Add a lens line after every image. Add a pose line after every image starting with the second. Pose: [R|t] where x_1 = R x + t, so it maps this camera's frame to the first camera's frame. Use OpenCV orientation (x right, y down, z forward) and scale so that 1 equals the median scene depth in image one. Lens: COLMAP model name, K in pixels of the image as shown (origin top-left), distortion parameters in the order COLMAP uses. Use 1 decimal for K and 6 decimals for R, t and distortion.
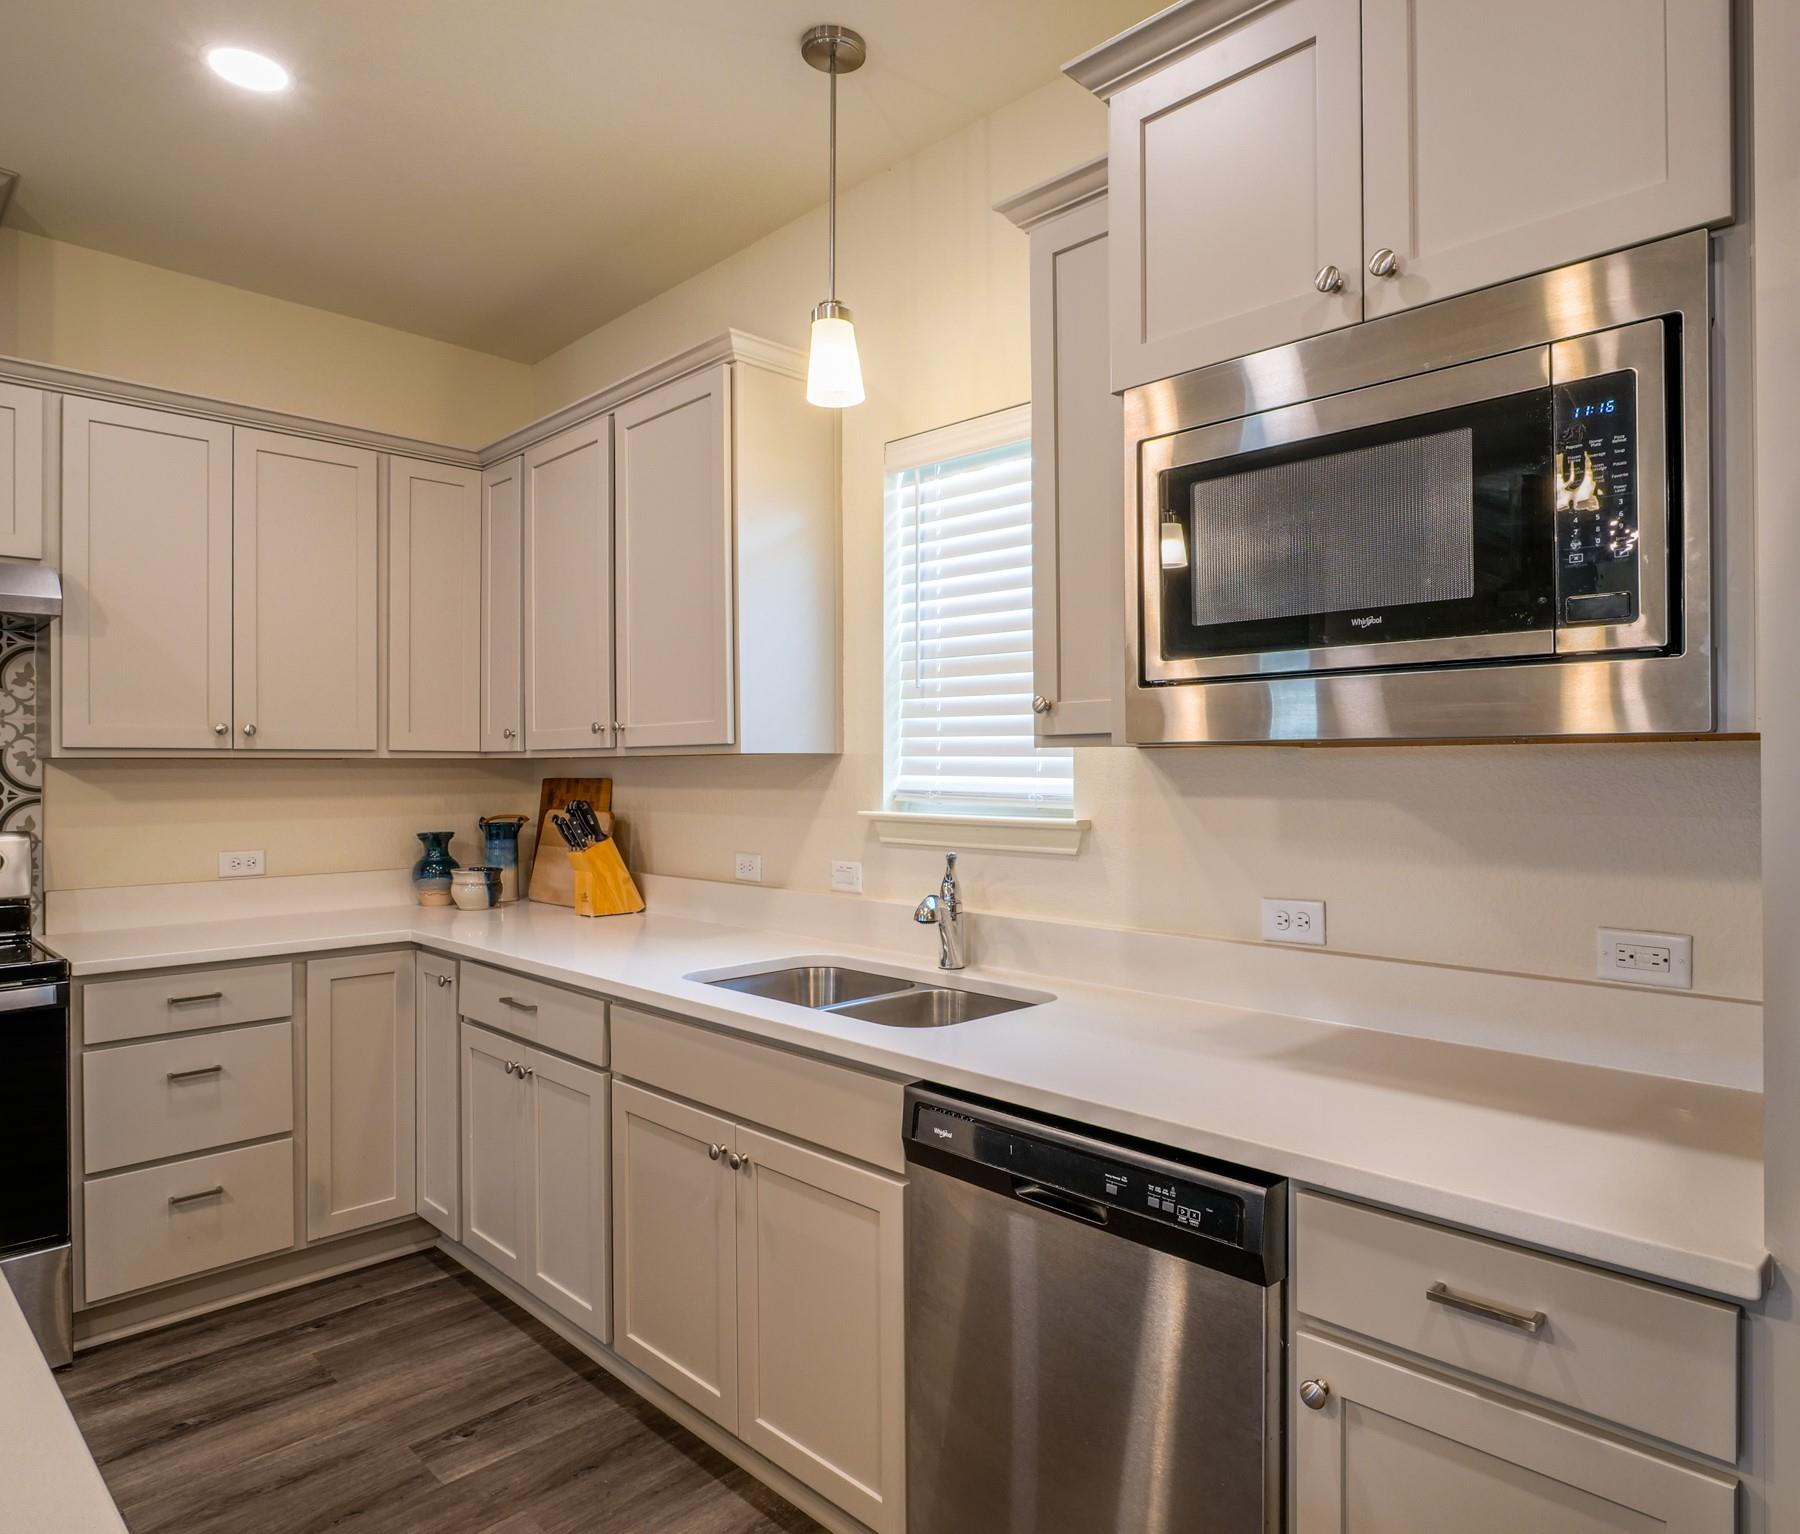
lens RADIAL K [[1129.8, 0, 983.3], [0, 1129.8, 763.8], [0, 0, 1]] dist [-0.018909, 0.003760]
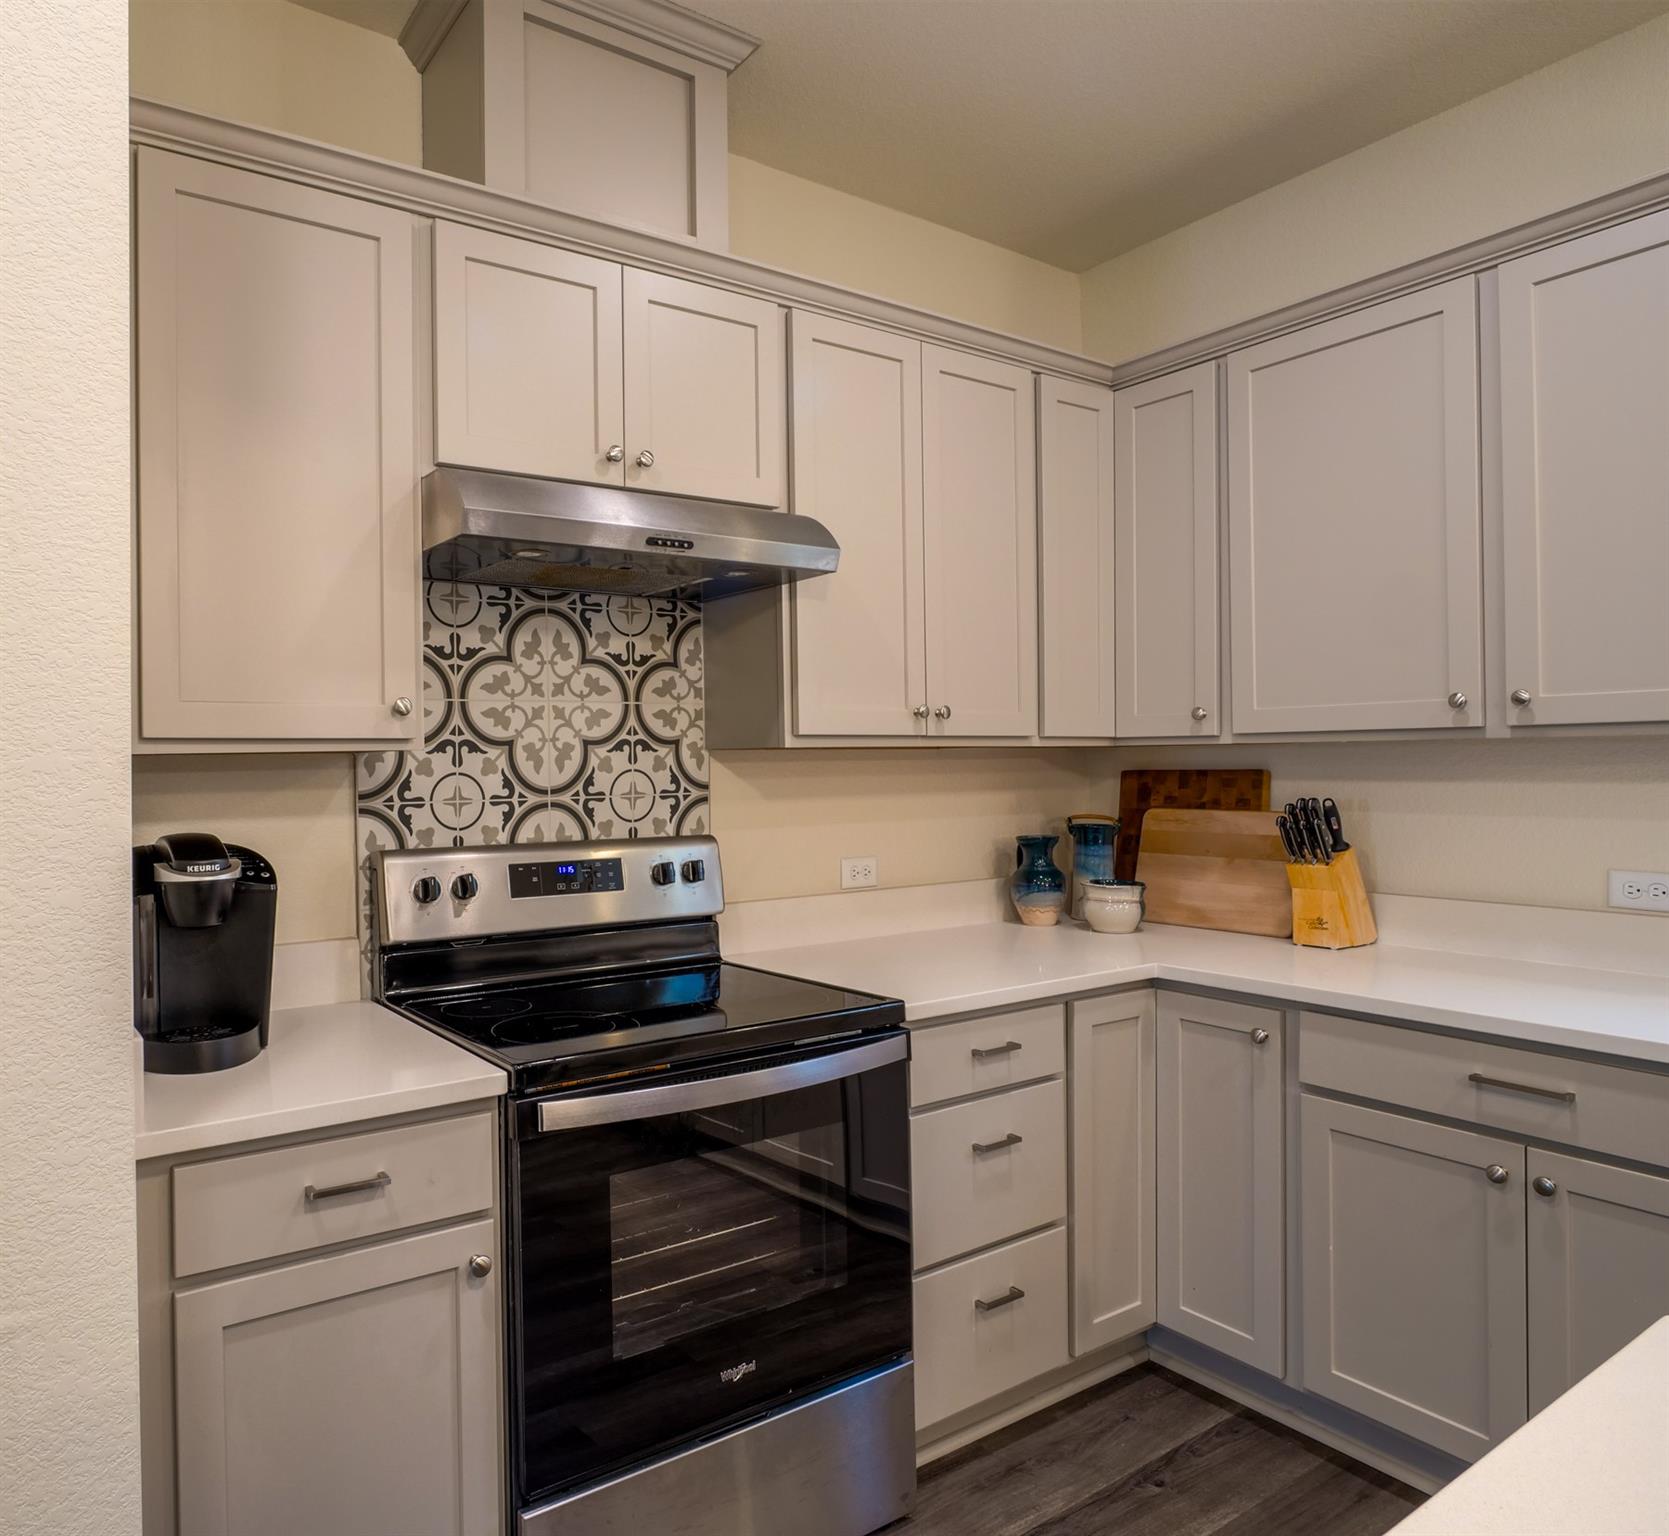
lens RADIAL K [[1121.1, 0, 646.5], [0, 1121.1, 763.4], [0, 0, 1]] dist [-0.015803, 0.006813]
pose [[0.965096, -0.007204, -0.261798, -0.724967], [0.008380, 0.999959, 0.003375, 0.002744], [0.261763, -0.005451, 0.965117, 0.172214]]
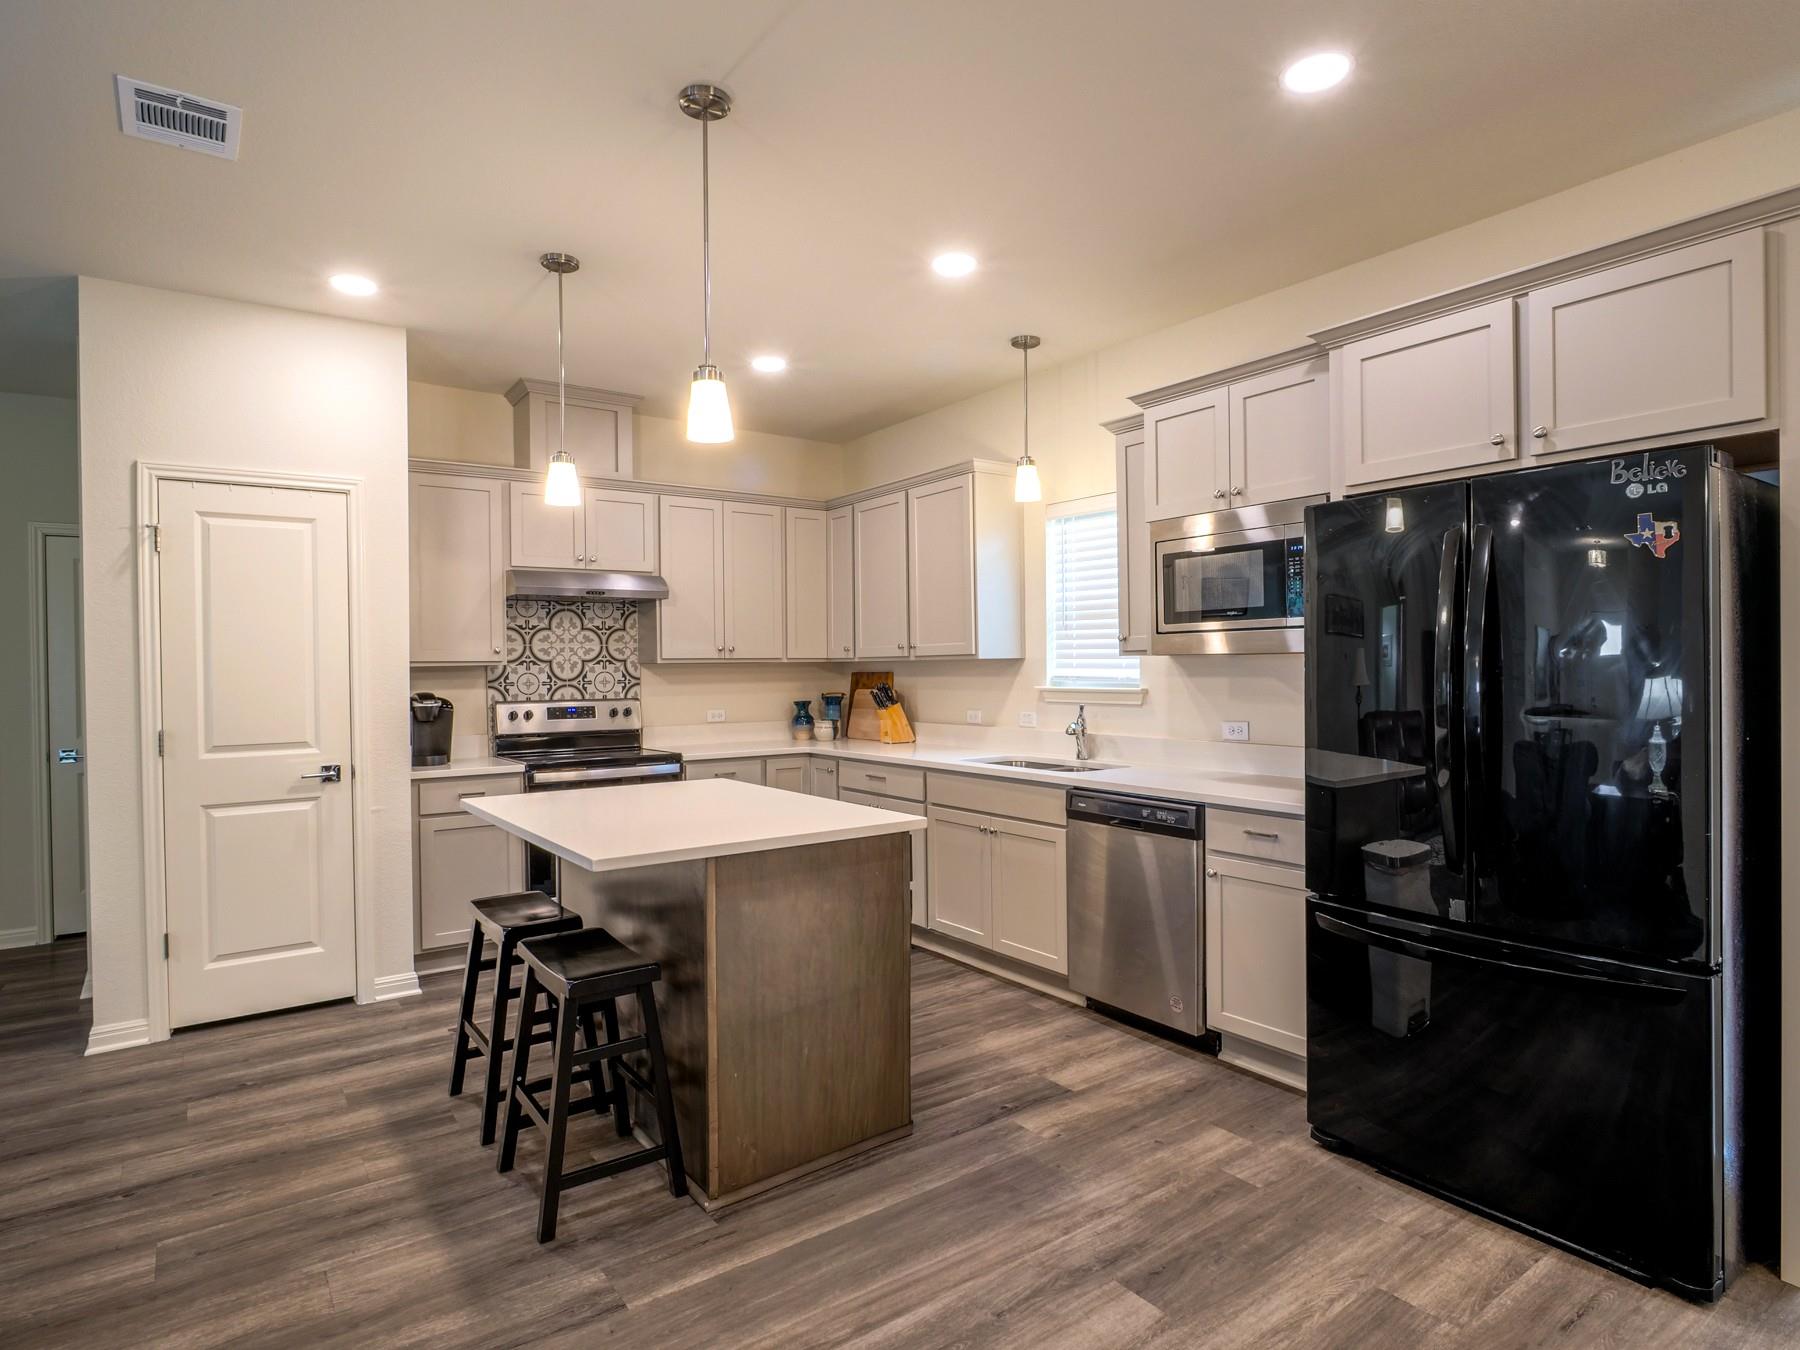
lens RADIAL K [[984.8, 0, 898.1], [0, 984.8, 669.4], [0, 0, 1]] dist [-0.014100, 0.002005]
pose [[0.980422, -0.006319, -0.196806, -0.001707], [0.007642, 0.999953, 0.005964, -0.001365], [0.196759, -0.007351, 0.980424, -0.788275]]
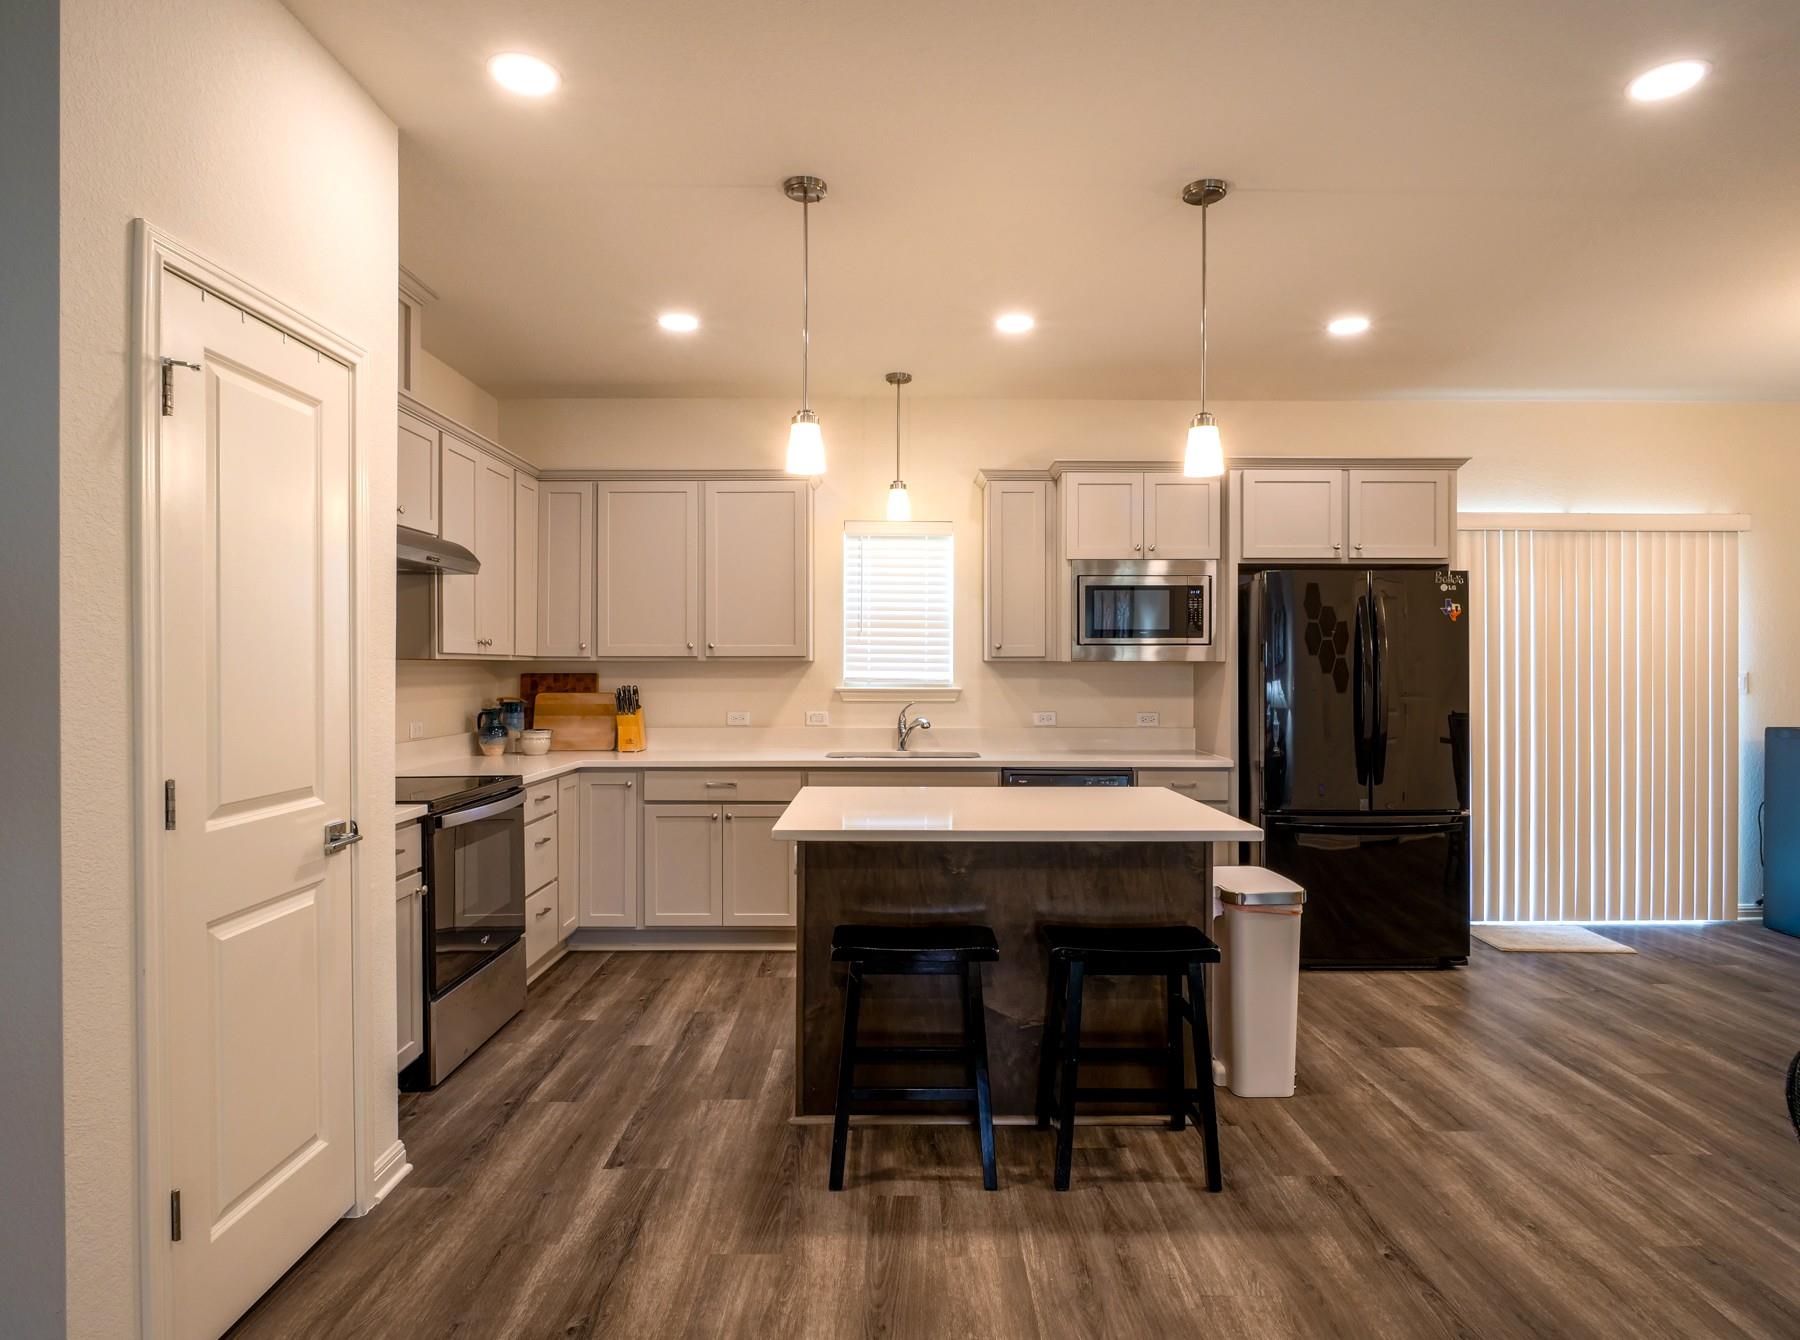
lens RADIAL K [[998.3, 0, 899.8], [0, 998.3, 663.7], [0, 0, 1]] dist [-0.003304, 0.000098]
pose [[0.728775, 0.007345, 0.684714, -1.345162], [-0.005069, 0.999973, -0.005332, 0.005527], [-0.684735, 0.000415, 0.728792, -0.502259]]
